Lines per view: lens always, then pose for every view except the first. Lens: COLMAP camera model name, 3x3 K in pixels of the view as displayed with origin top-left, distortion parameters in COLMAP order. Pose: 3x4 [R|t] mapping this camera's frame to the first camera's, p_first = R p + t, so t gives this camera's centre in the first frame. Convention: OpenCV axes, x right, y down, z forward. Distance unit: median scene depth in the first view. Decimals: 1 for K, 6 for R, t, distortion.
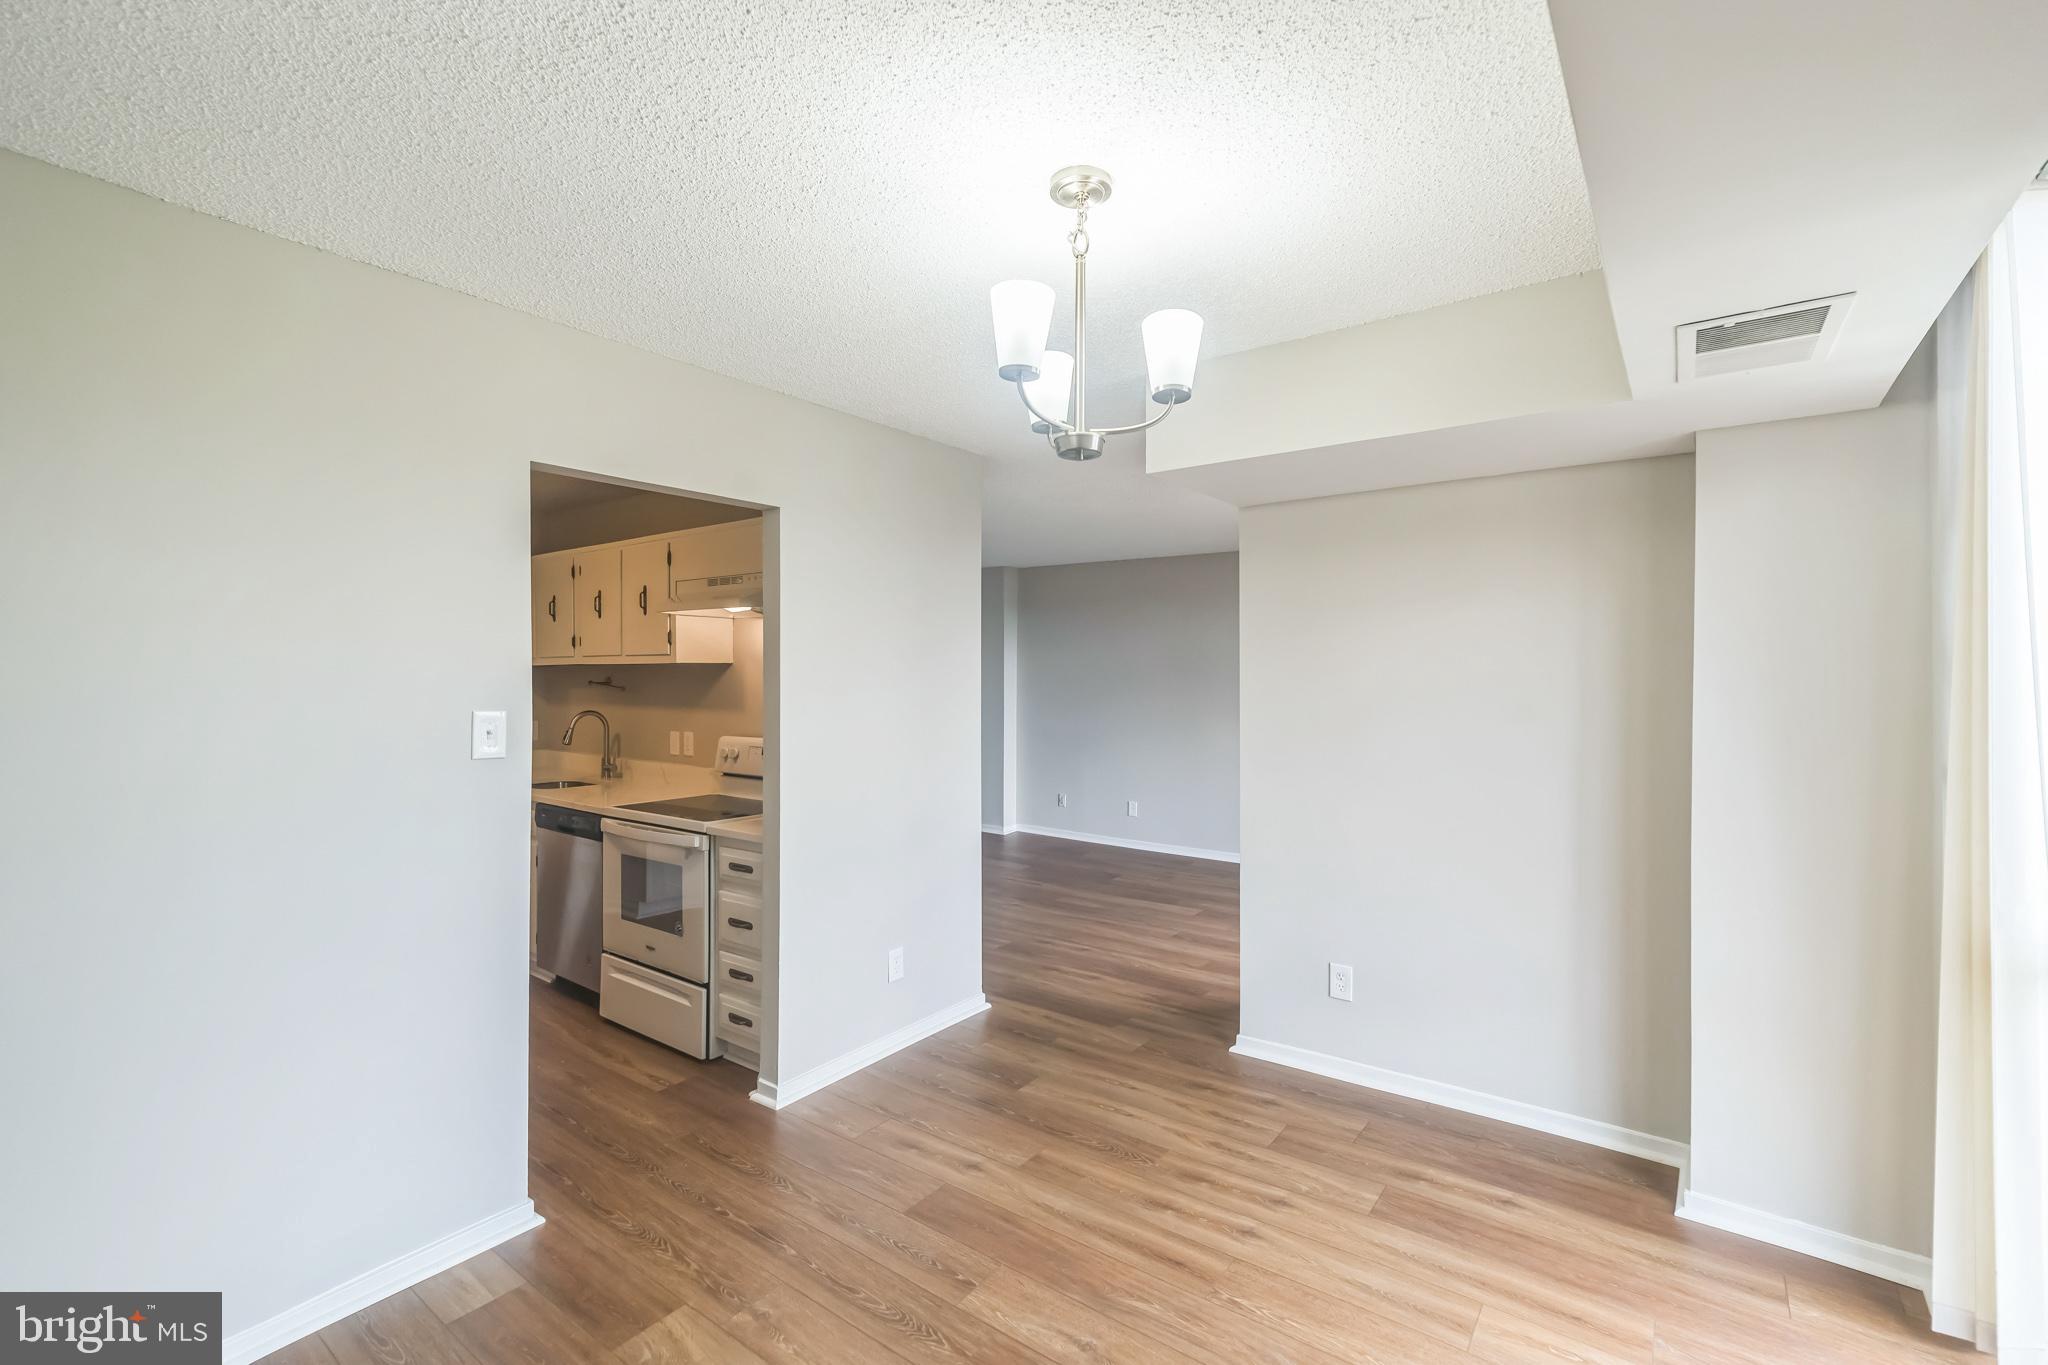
lens RADIAL K [[881.4, 0, 1029.7], [0, 881.4, 680.4], [0, 0, 1]] dist [0.006689, 0.000366]
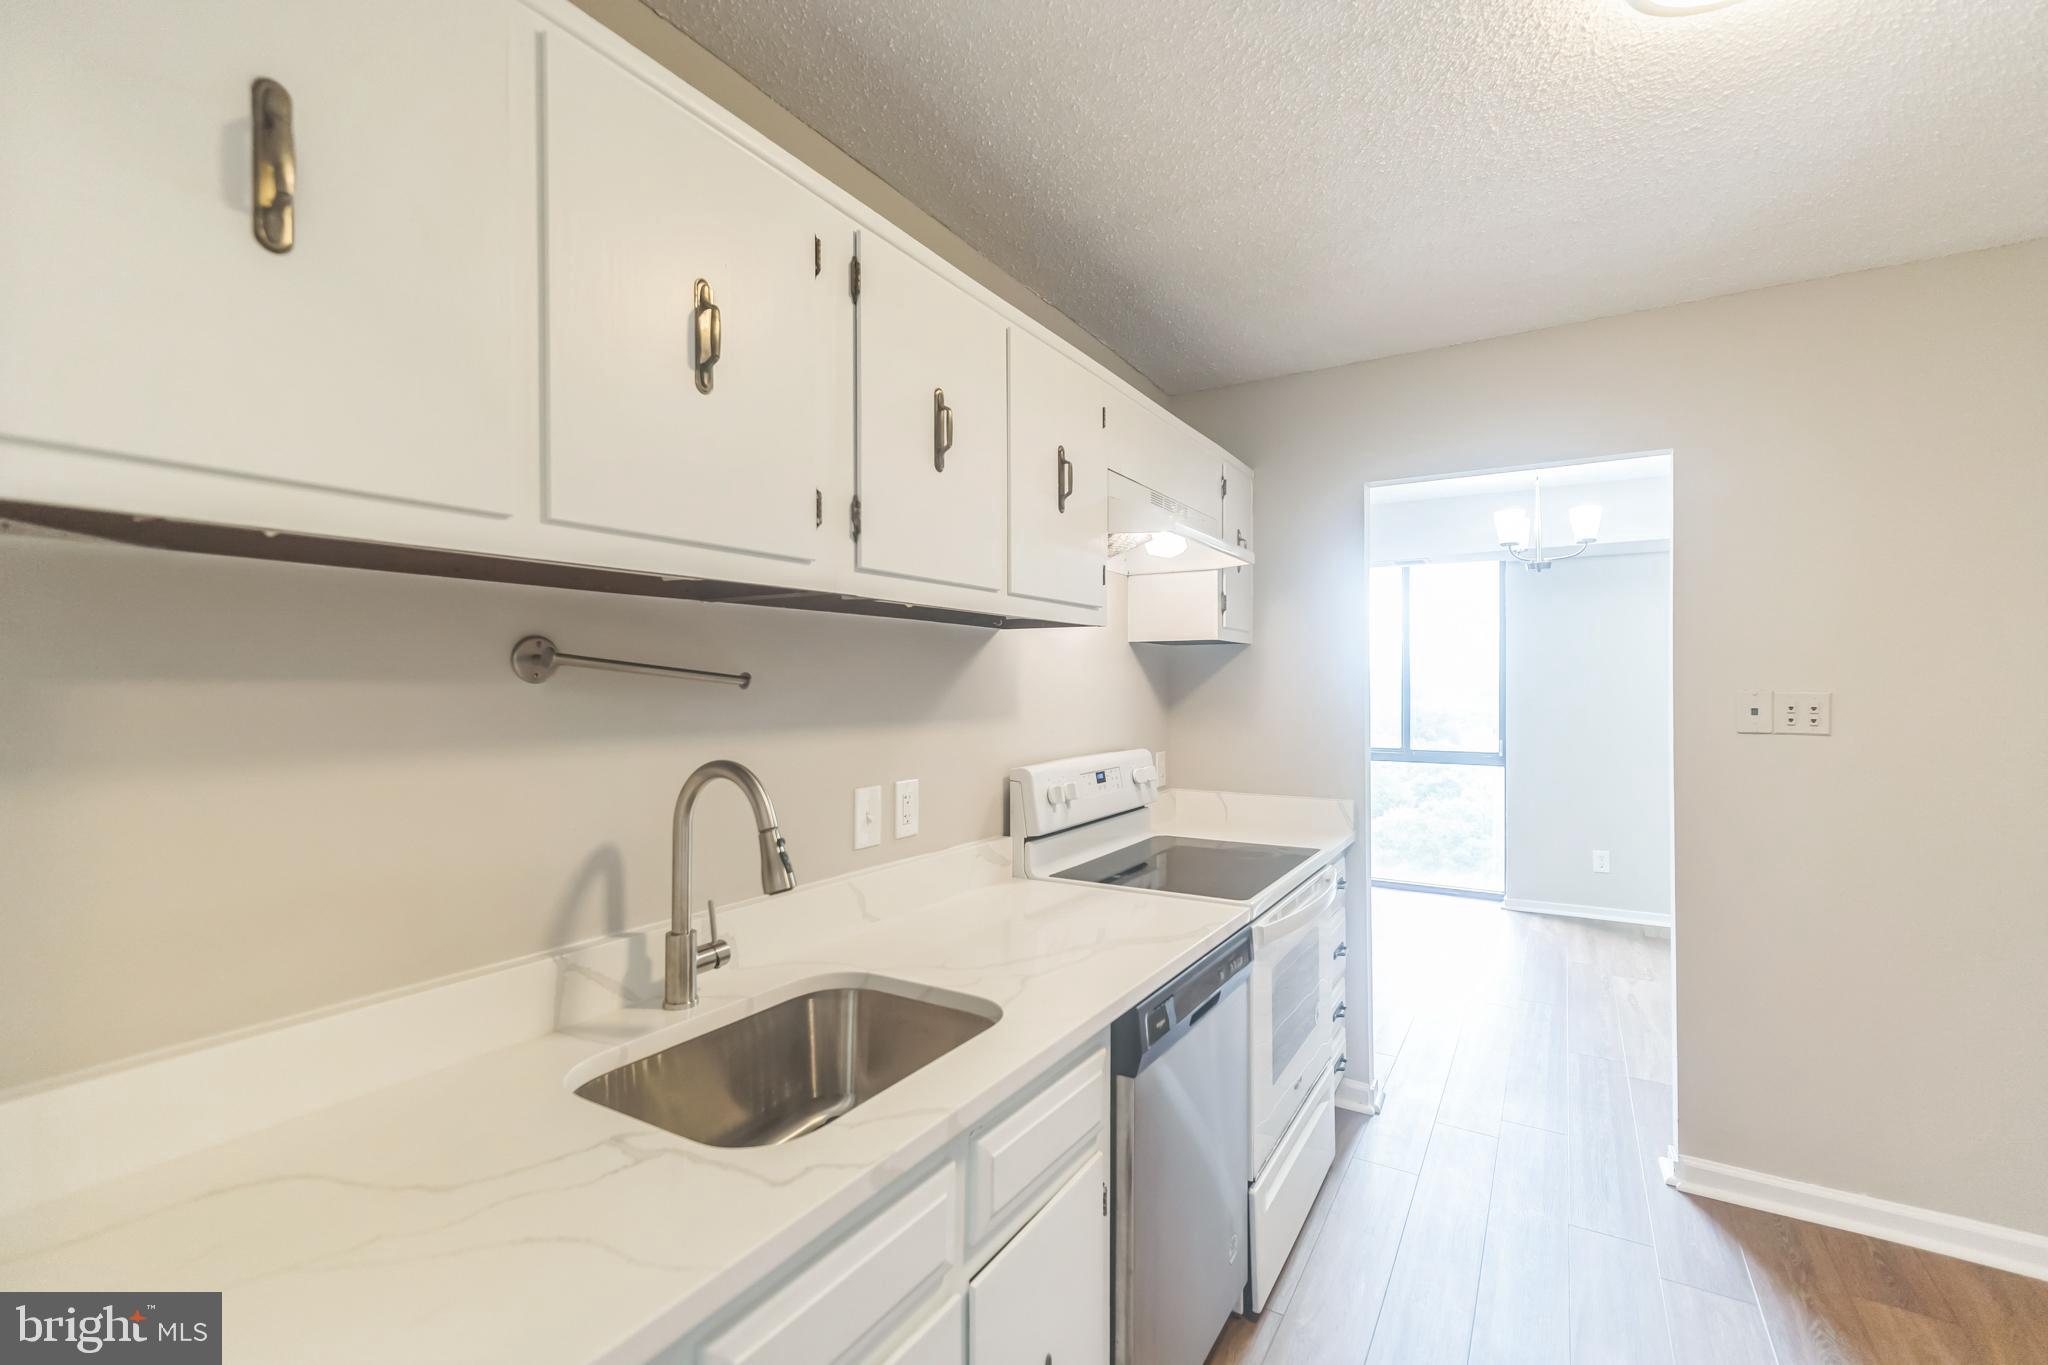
lens RADIAL K [[893.7, 0, 1017.4], [0, 893.7, 664.8], [0, 0, 1]] dist [0.006922, -0.000199]
pose [[-0.087725, 0.024669, 0.995839, -0.821234], [0.012485, 0.999642, -0.023663, 0.013684], [-0.996066, 0.010357, -0.088002, 0.982922]]
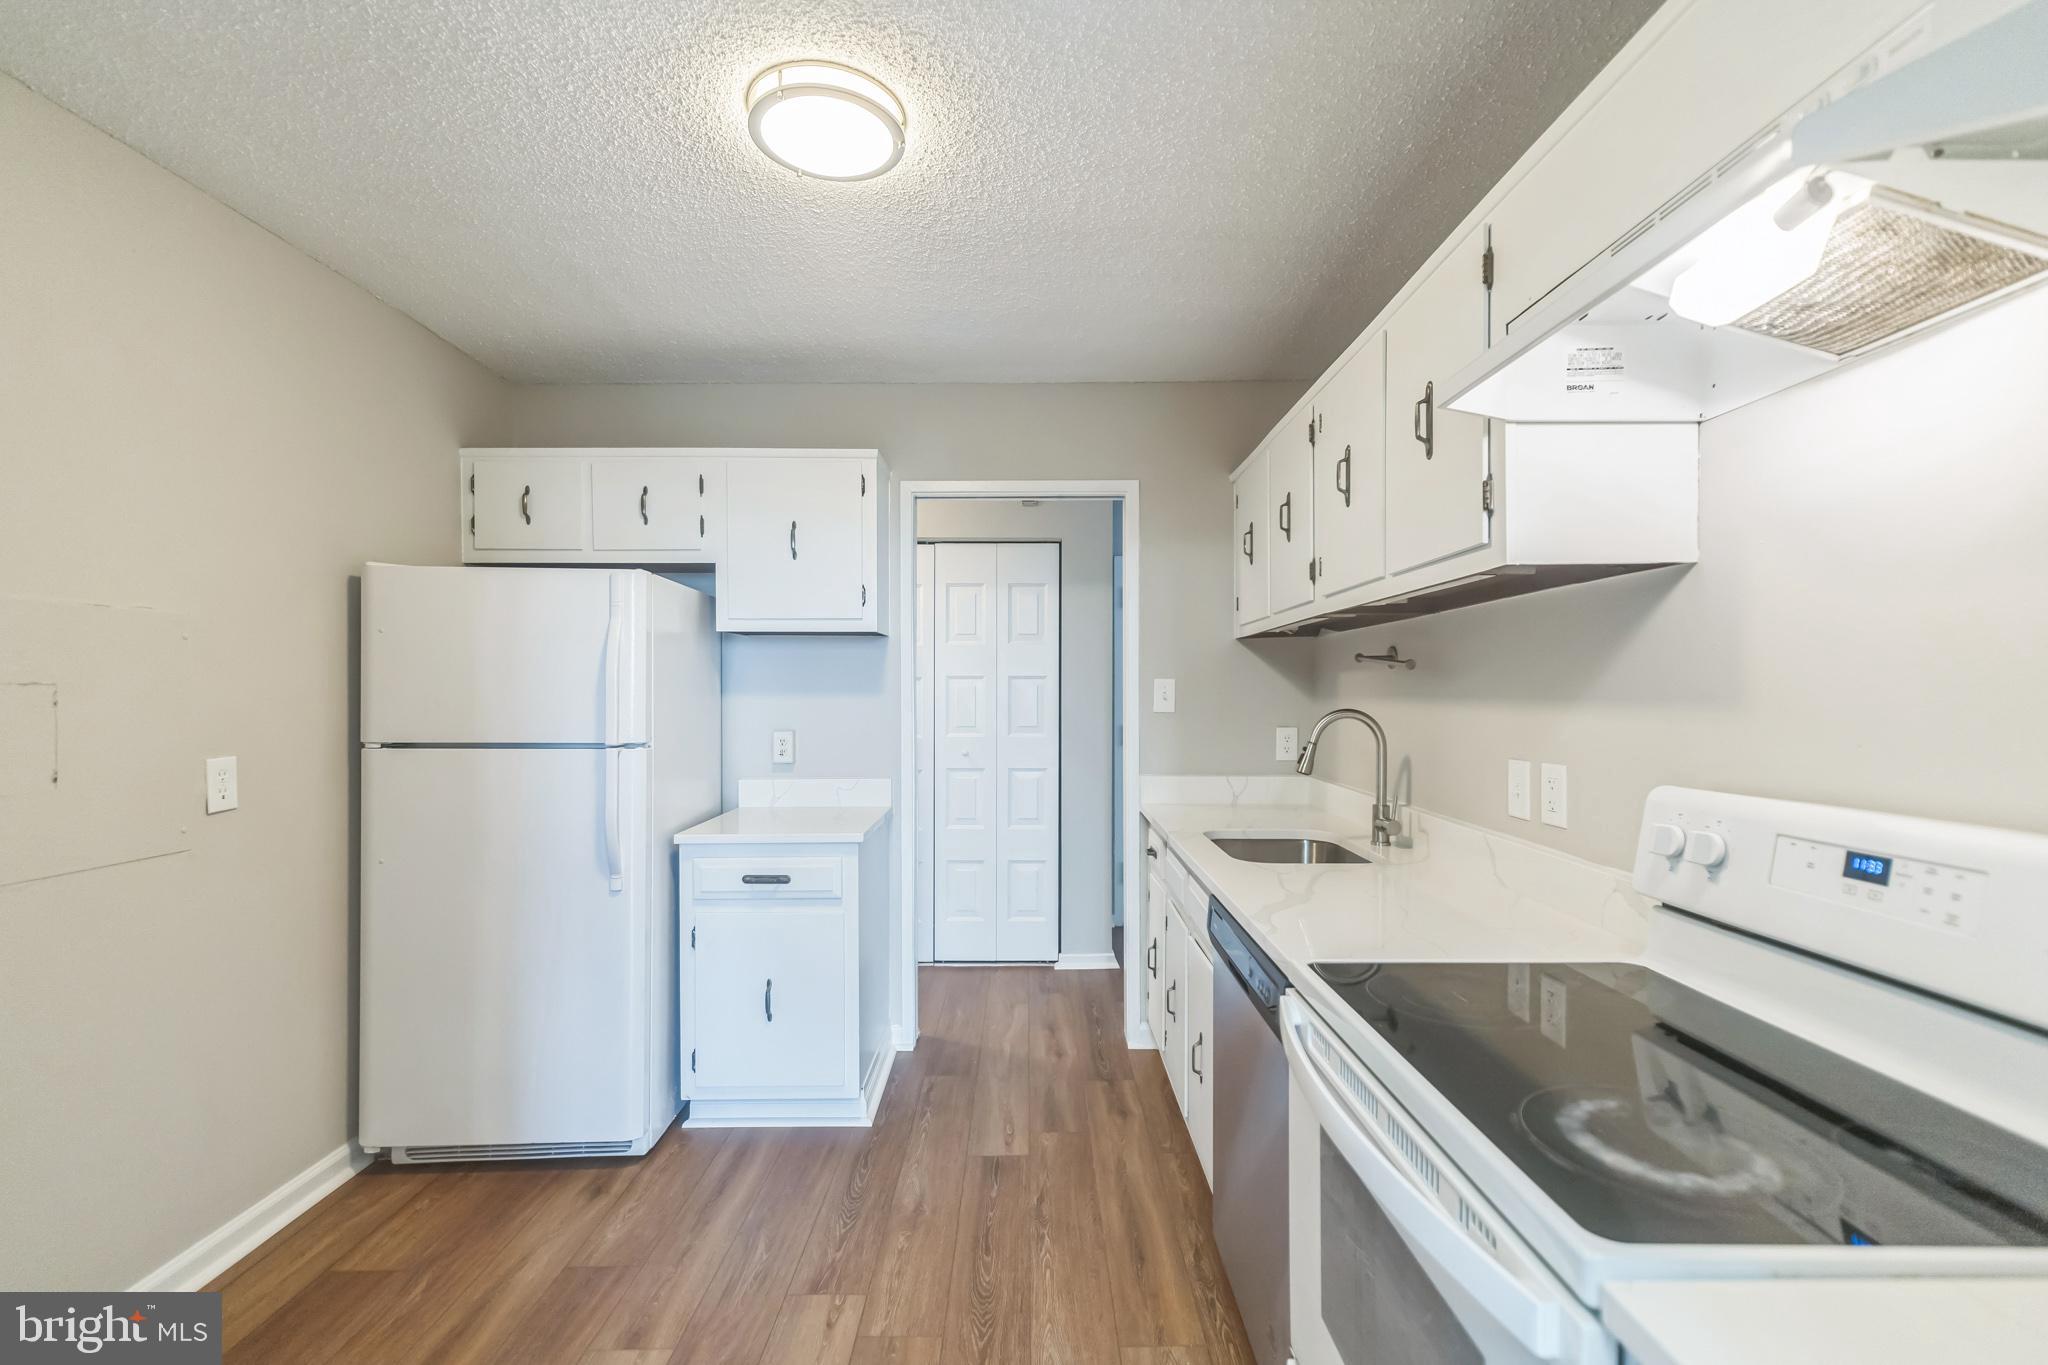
lens RADIAL K [[885.9, 0, 1024.4], [0, 885.9, 687.3], [0, 0, 1]] dist [0.005183, 0.000587]
pose [[0.595381, -0.002777, -0.803439, -0.209212], [-0.009095, 0.999907, -0.010196, 0.030022], [0.803392, 0.013378, 0.595300, 0.573664]]
